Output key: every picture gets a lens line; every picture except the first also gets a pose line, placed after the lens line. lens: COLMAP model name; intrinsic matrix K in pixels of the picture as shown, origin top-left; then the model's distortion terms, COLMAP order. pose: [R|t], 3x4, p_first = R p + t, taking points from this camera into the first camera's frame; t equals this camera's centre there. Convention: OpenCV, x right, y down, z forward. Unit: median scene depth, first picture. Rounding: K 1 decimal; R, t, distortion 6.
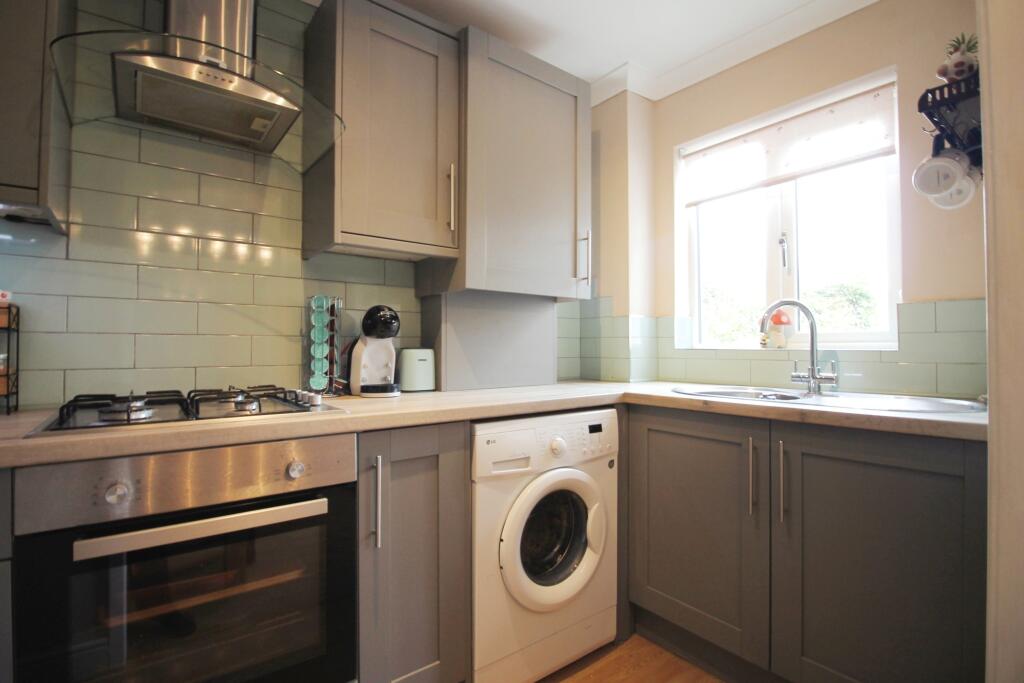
lens RADIAL K [[487.6, 0, 510.6], [0, 487.6, 352.1], [0, 0, 1]] dist [-0.002938, -0.000378]
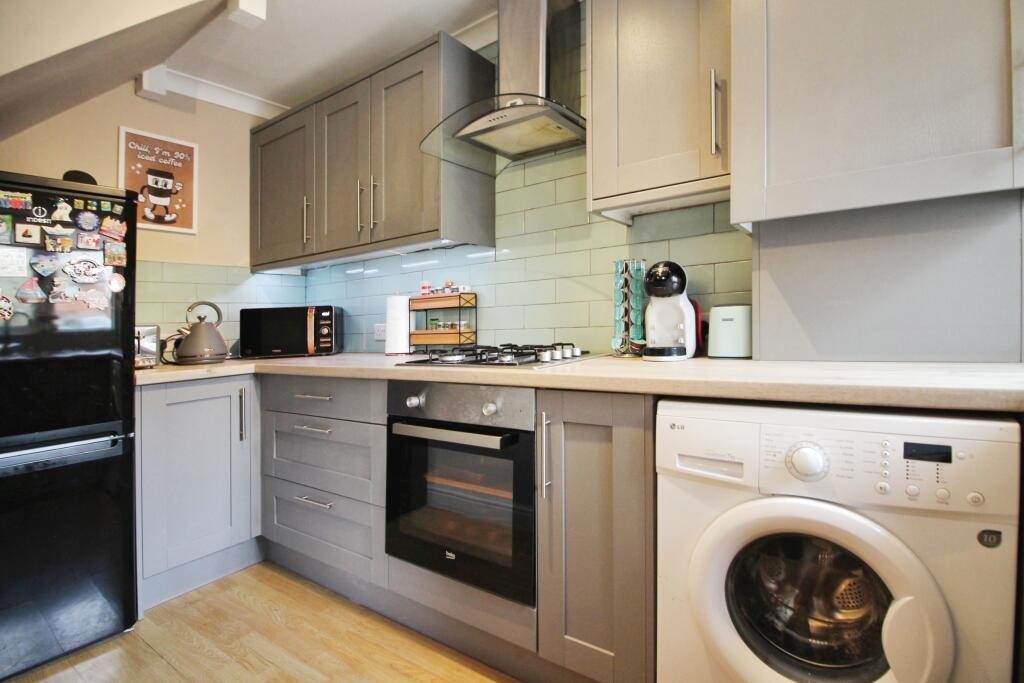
lens RADIAL K [[495.4, 0, 512.5], [0, 495.4, 322.2], [0, 0, 1]] dist [0.000861, -0.016870]
pose [[0.286980, -0.006952, -0.957911, 0.592853], [0.032168, 0.999480, 0.002383, 0.007845], [0.957396, -0.031498, 0.287055, 0.494950]]
